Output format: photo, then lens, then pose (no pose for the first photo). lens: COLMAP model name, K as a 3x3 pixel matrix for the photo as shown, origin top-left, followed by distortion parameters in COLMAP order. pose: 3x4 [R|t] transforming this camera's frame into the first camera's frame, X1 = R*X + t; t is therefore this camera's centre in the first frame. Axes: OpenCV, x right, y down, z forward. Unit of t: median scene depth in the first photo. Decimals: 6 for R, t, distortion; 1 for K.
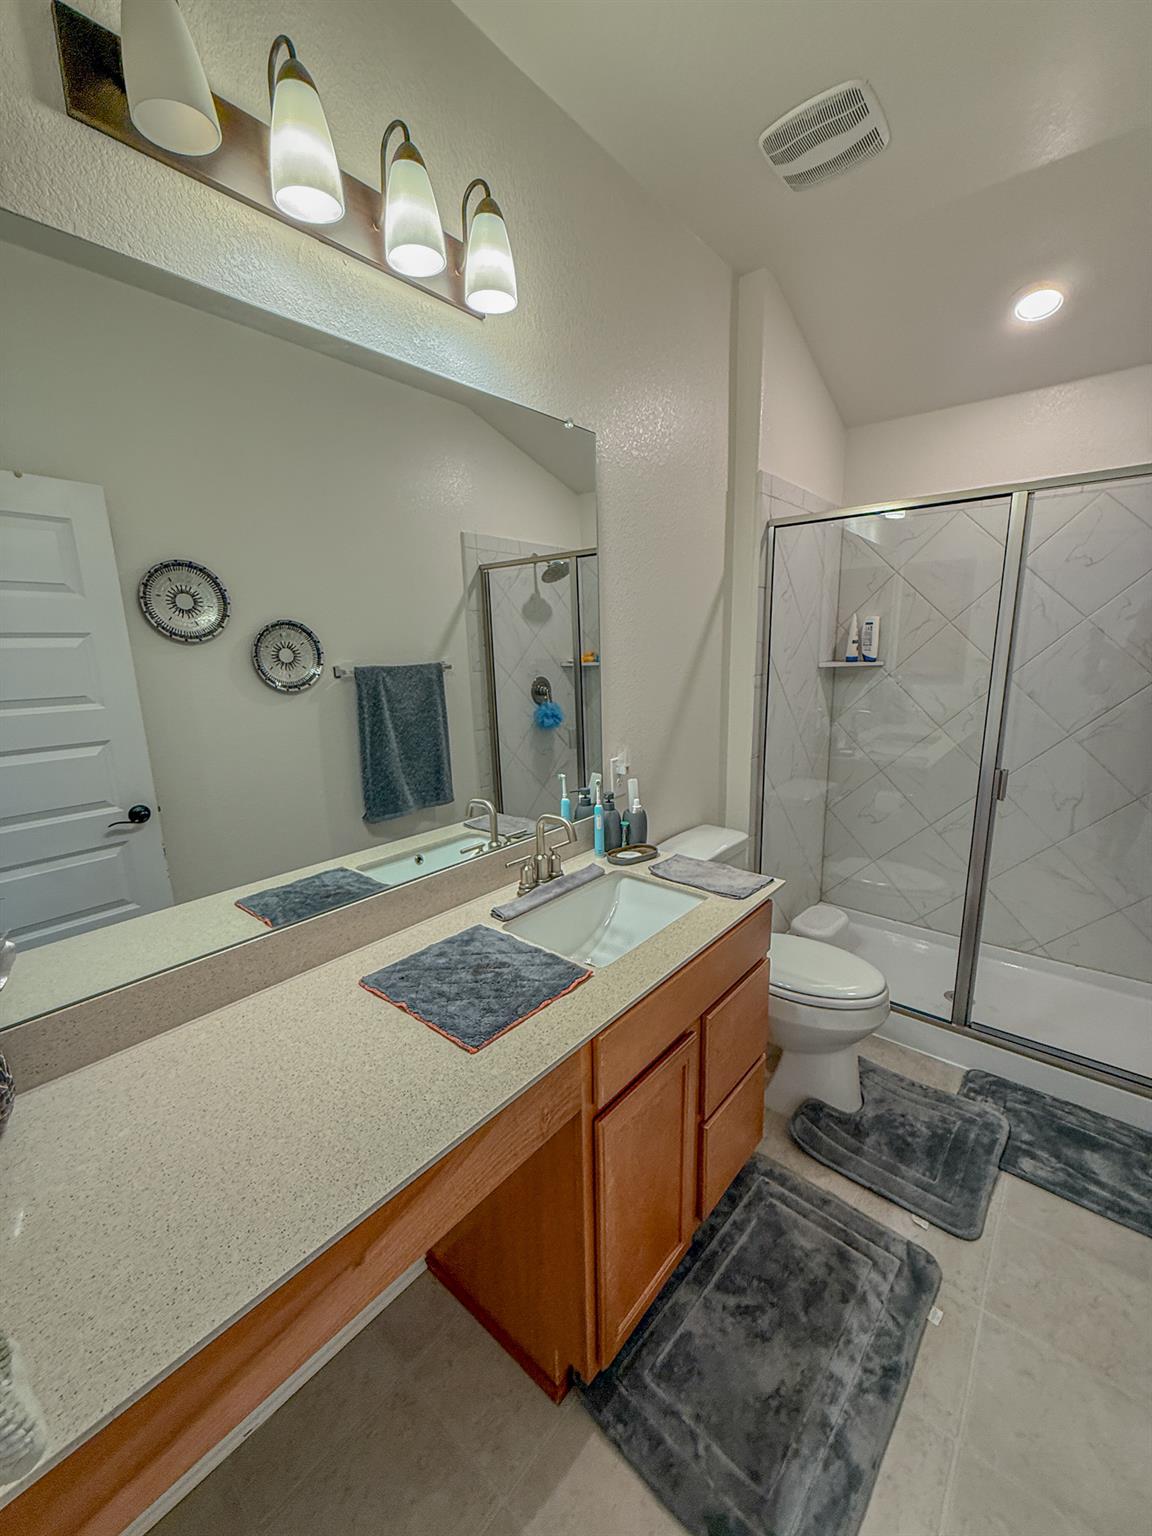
lens RADIAL K [[615.4, 0, 588.5], [0, 615.4, 764.7], [0, 0, 1]] dist [-0.000822, 0.000339]
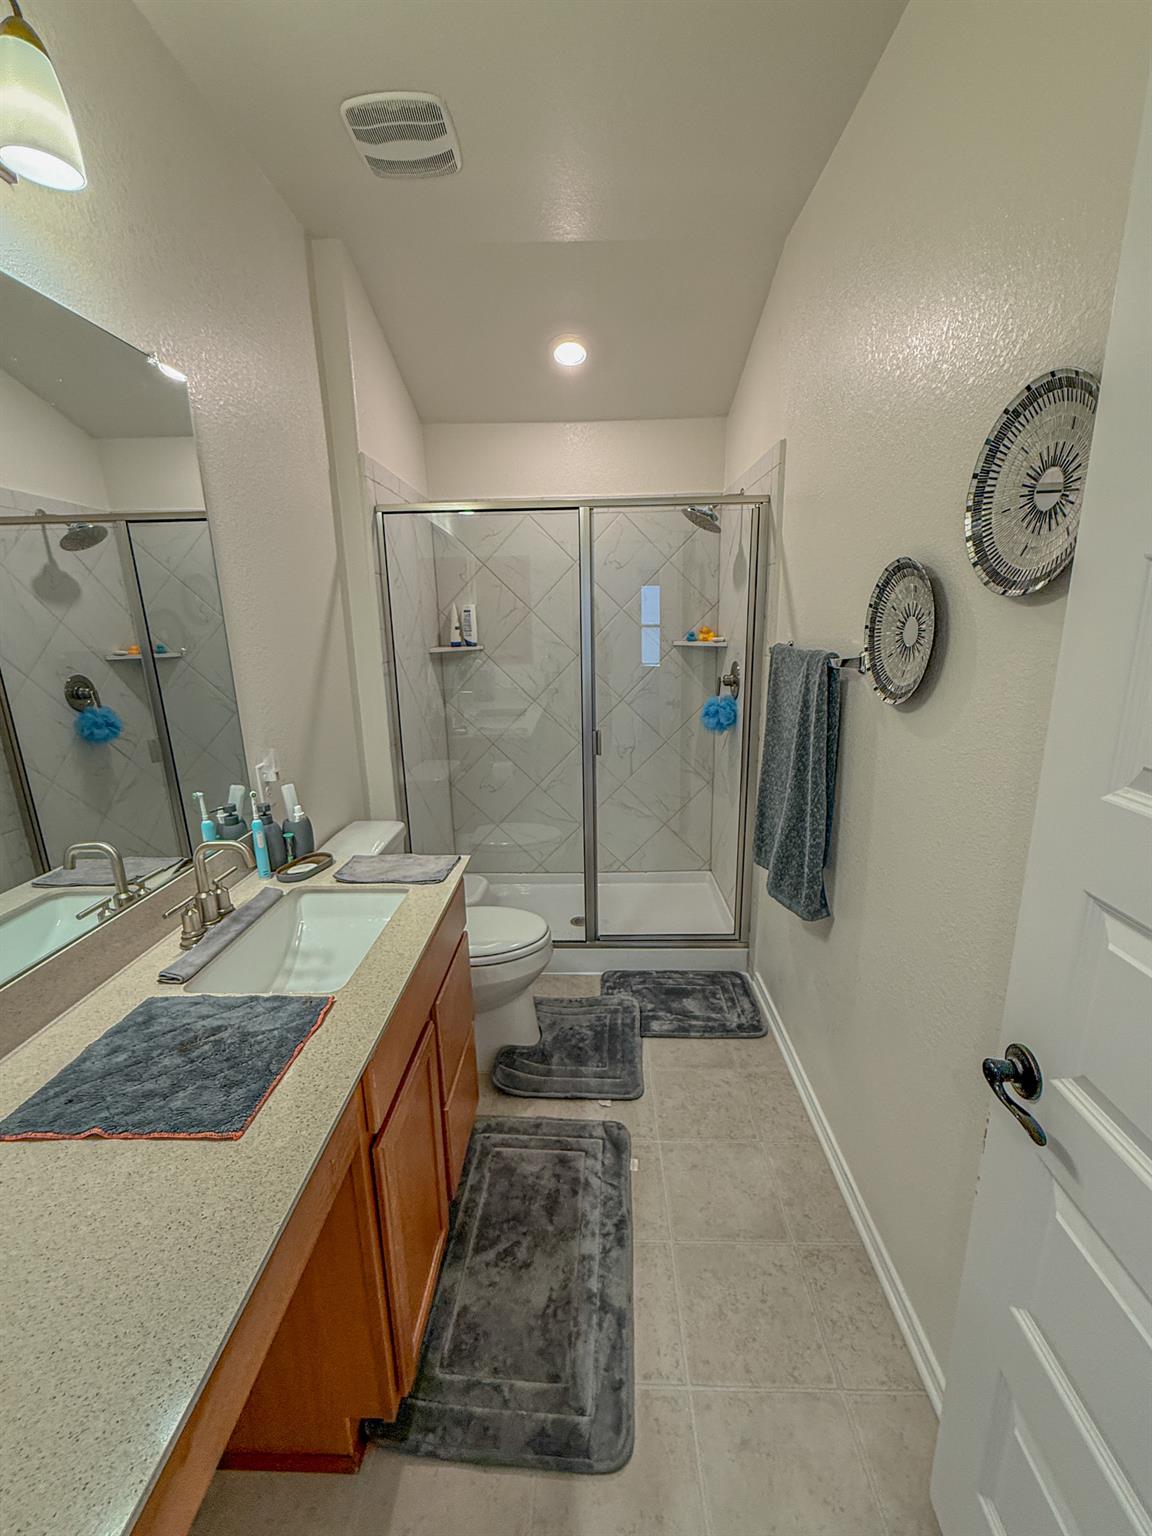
lens RADIAL K [[615.4, 0, 592.2], [0, 615.4, 761.8], [0, 0, 1]] dist [-0.000822, 0.000339]
pose [[0.780099, -0.136136, 0.610665, -0.135927], [0.124474, 0.990299, 0.061756, -0.010580], [-0.613149, 0.027836, 0.789477, 0.027179]]
